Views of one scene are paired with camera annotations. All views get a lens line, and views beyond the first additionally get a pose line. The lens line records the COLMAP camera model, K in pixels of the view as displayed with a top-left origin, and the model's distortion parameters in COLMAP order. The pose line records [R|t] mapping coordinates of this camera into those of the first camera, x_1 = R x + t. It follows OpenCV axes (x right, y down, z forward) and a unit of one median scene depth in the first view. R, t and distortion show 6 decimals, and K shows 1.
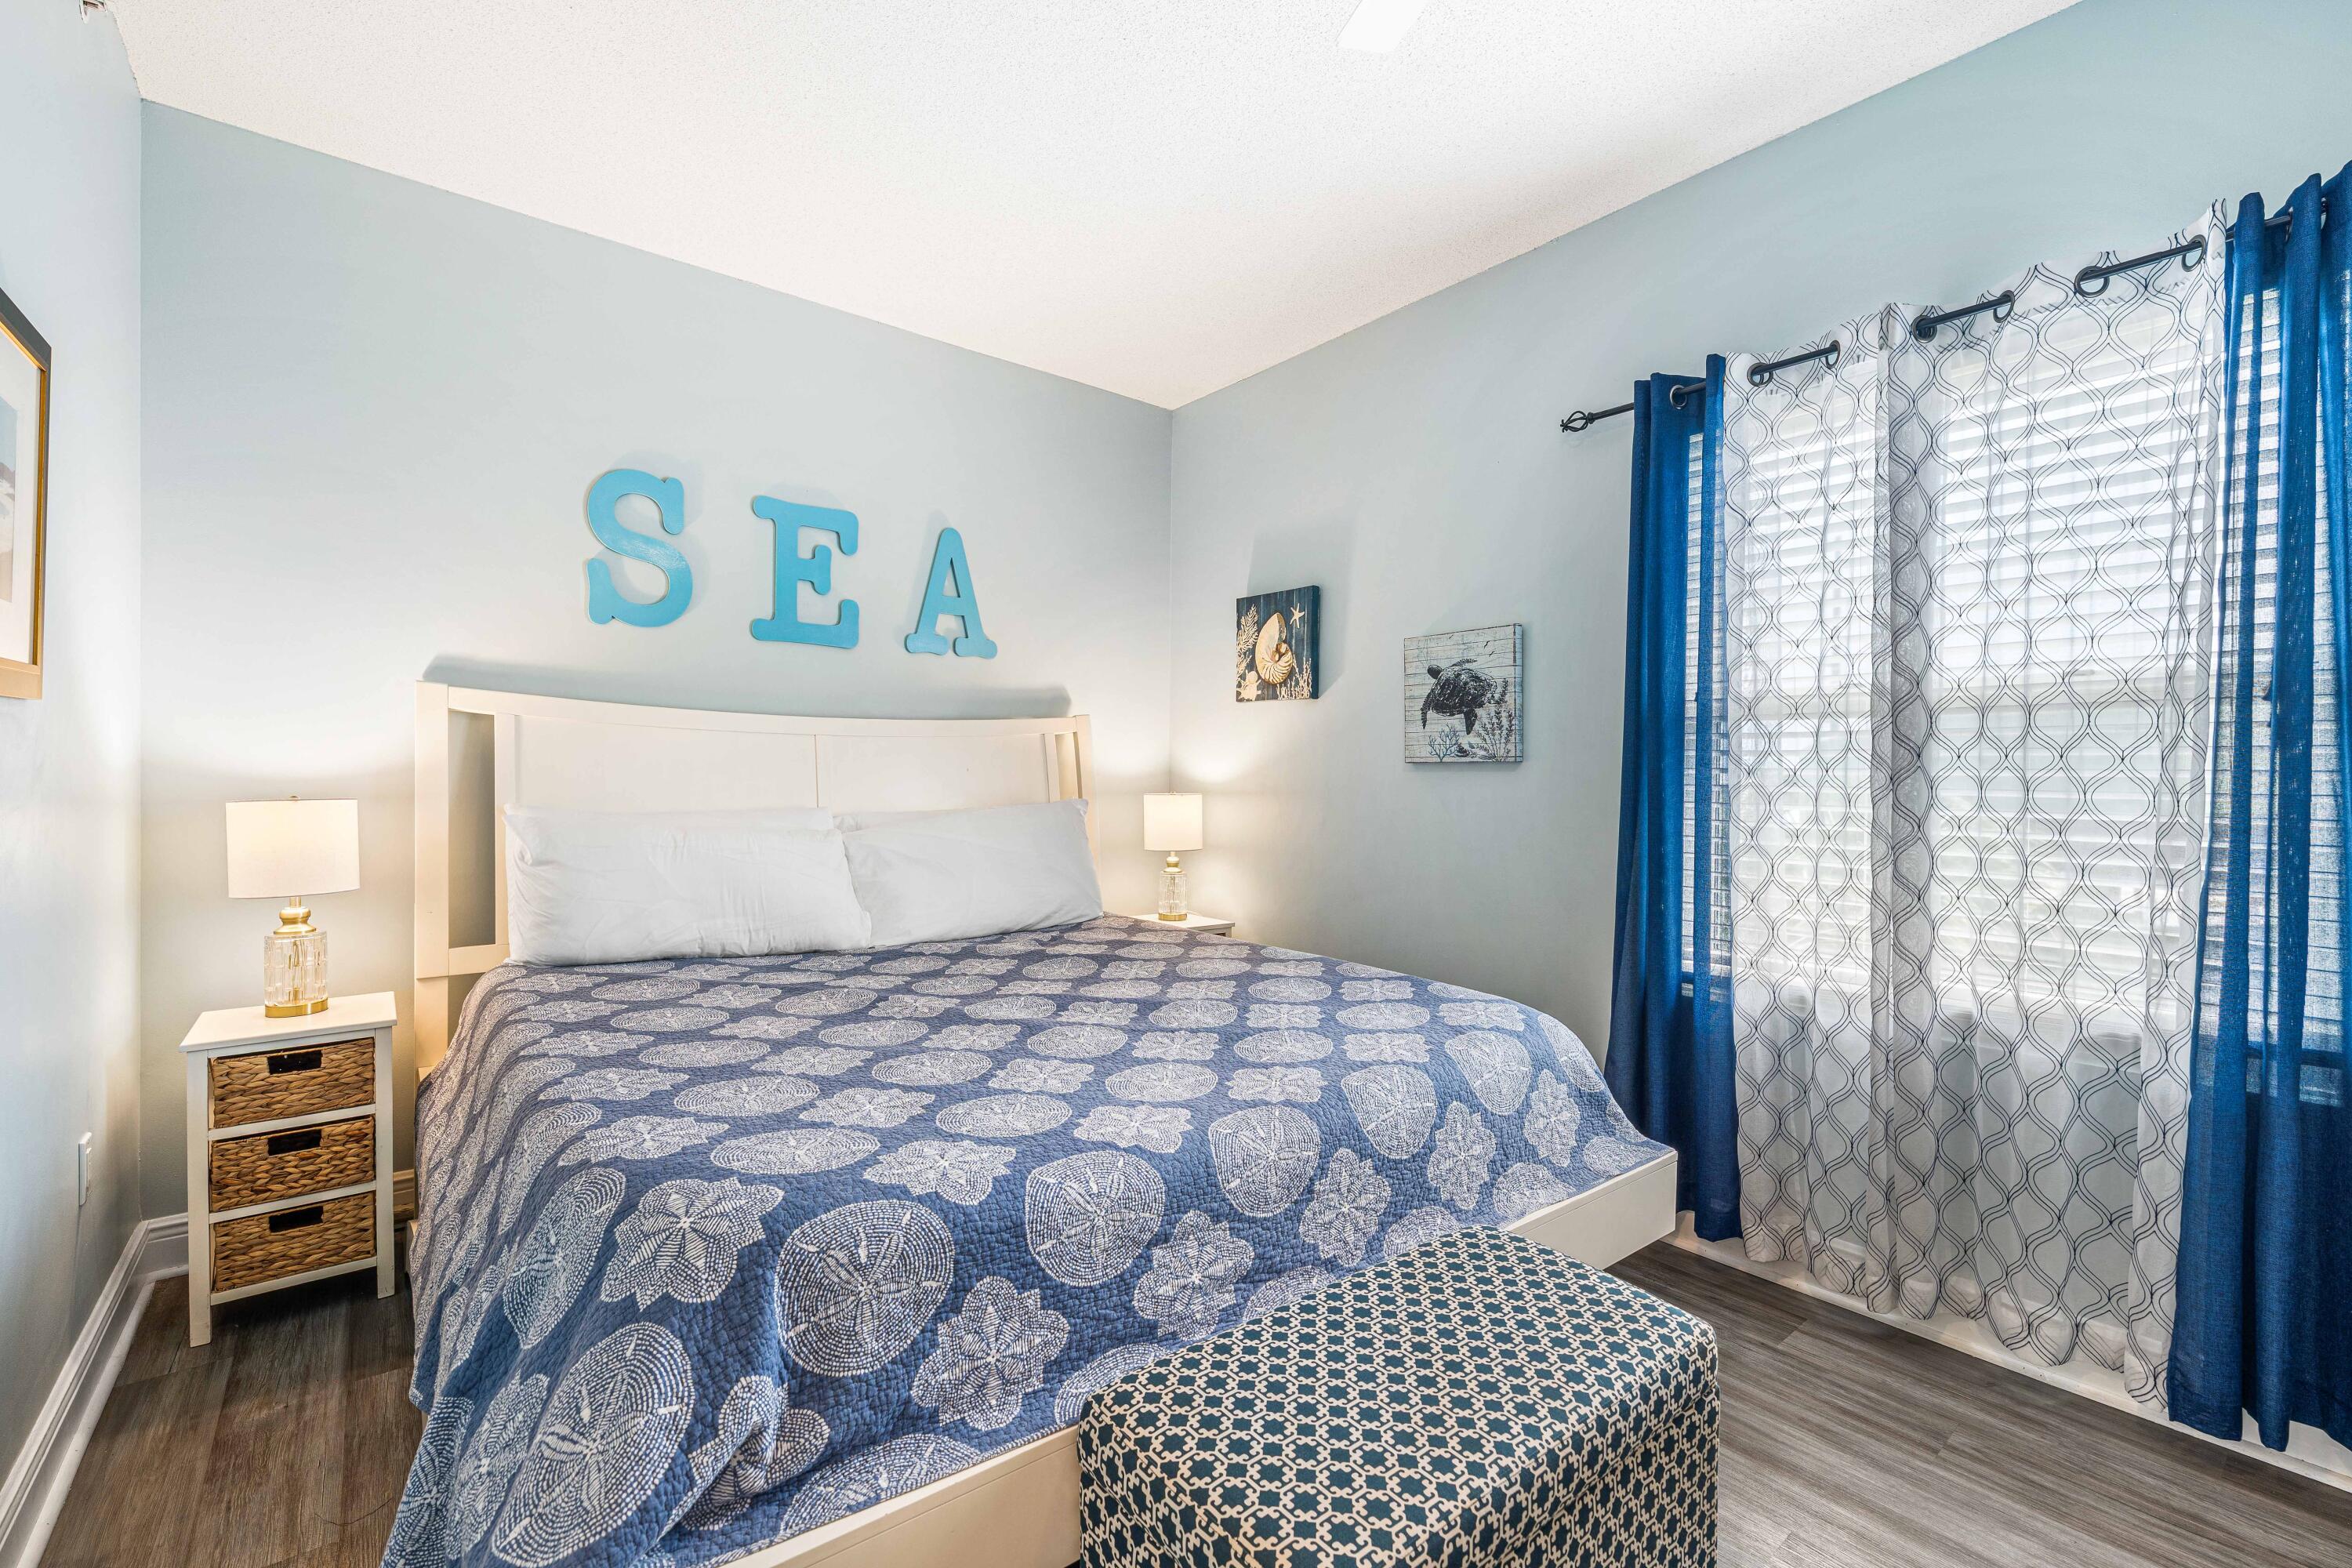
lens RADIAL K [[1002.3, 0, 1174.2], [0, 1002.3, 777.5], [0, 0, 1]] dist [-0.001301, 0.000332]
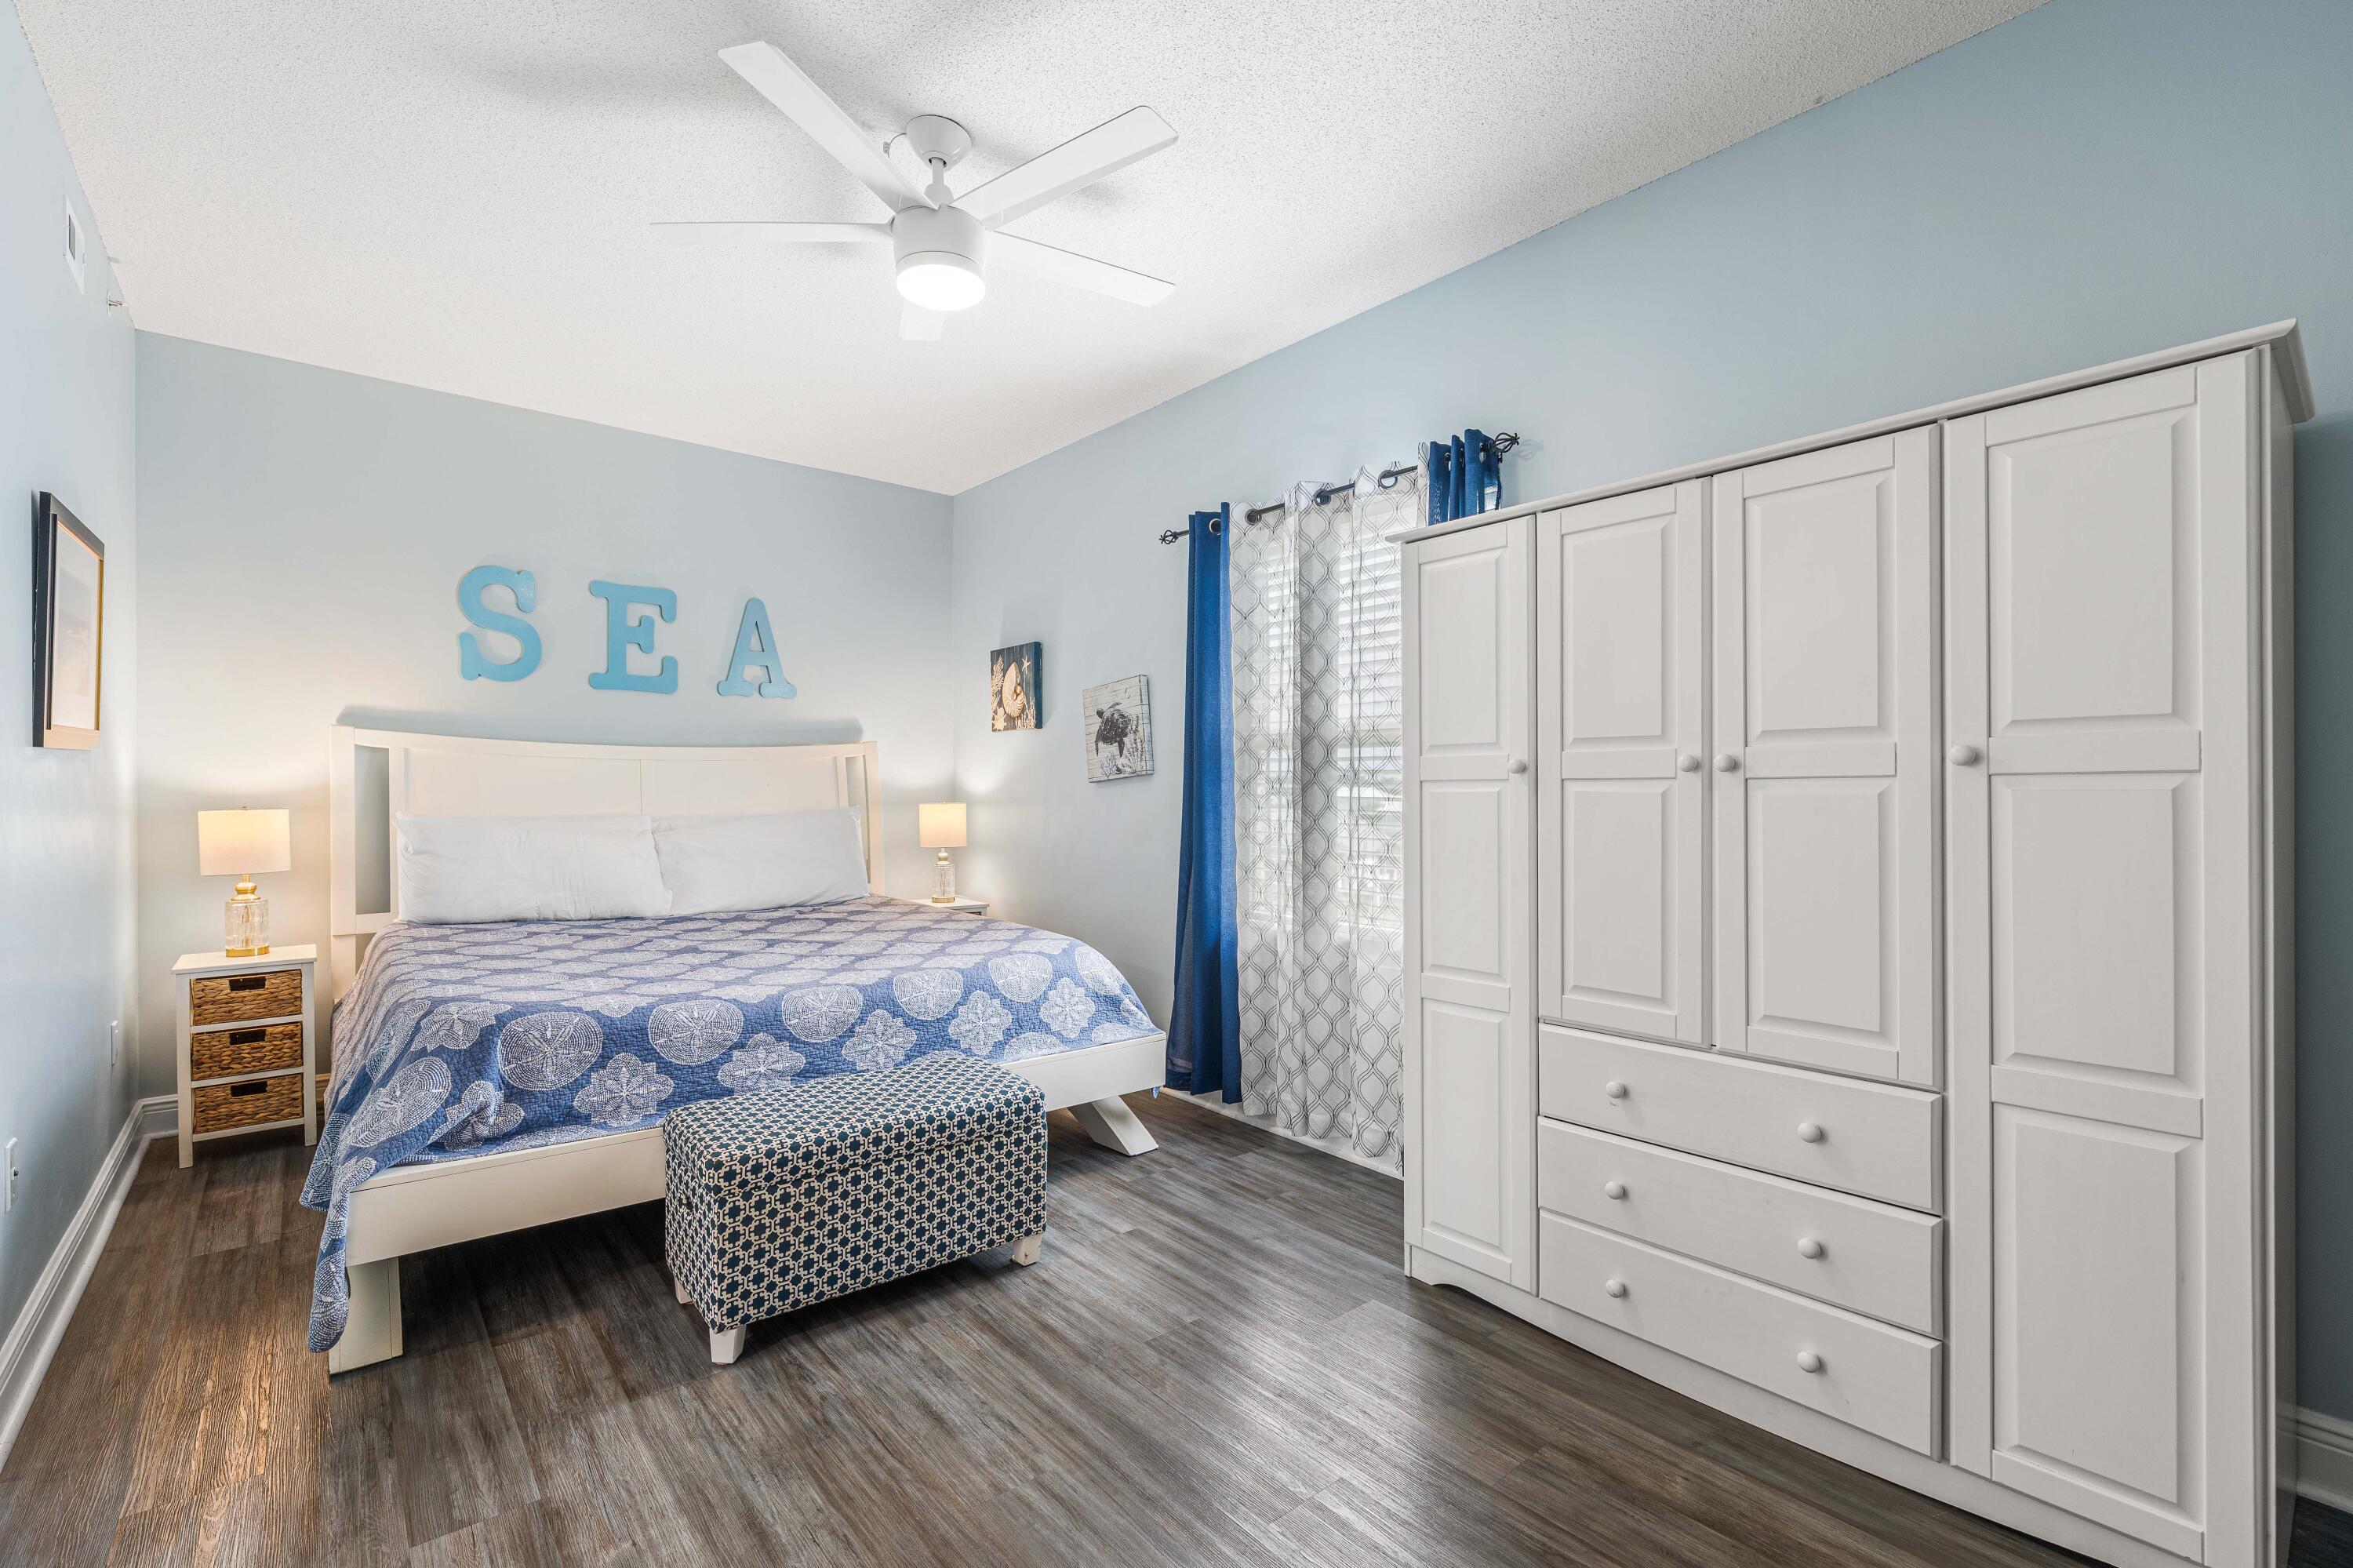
lens RADIAL K [[1010.4, 0, 1155.1], [0, 1010.4, 791.7], [0, 0, 1]] dist [-0.001936, -0.000273]
pose [[0.999718, -0.004414, 0.023332, 0.454200], [0.004345, 0.999986, 0.003004, -0.001956], [-0.023345, -0.002901, 0.999723, -0.550000]]
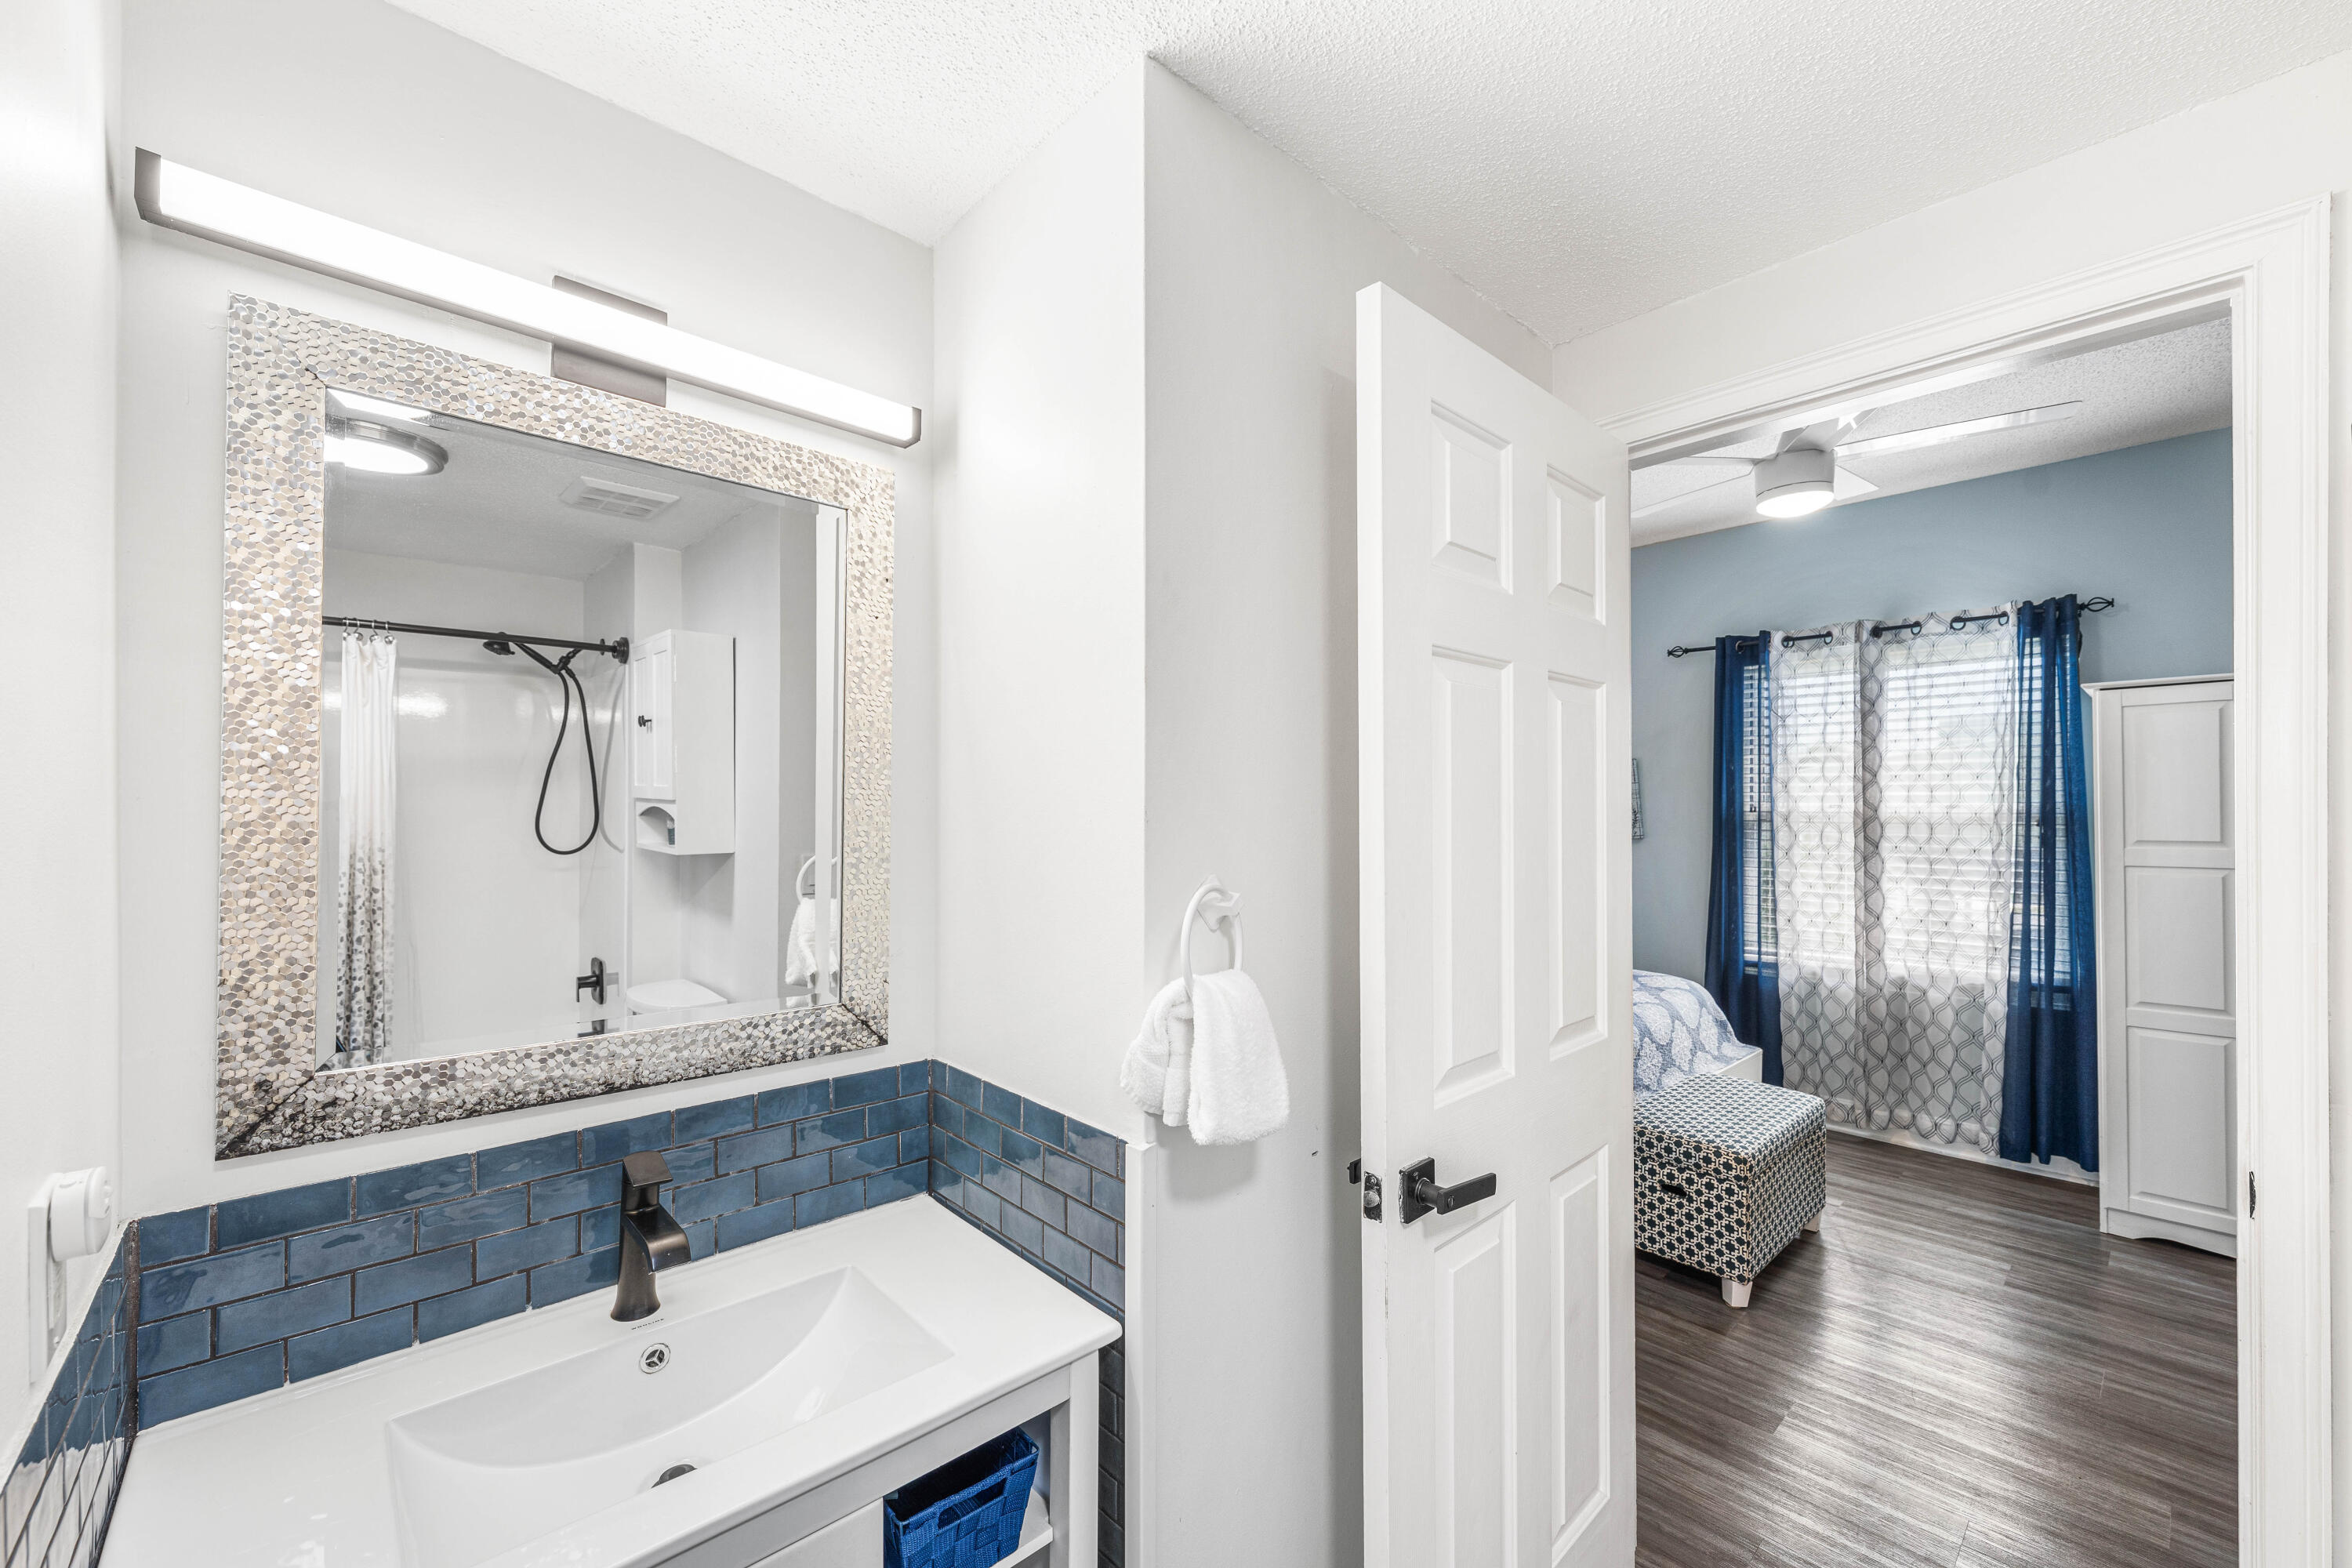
lens RADIAL K [[909.2, 0, 1198.7], [0, 909.2, 804.2], [0, 0, 1]] dist [-0.000669, -0.000825]
pose [[0.997882, -0.007704, 0.064587, -0.715311], [0.008126, 0.999947, -0.006283, -0.106646], [-0.064535, 0.006795, 0.997892, -0.712975]]
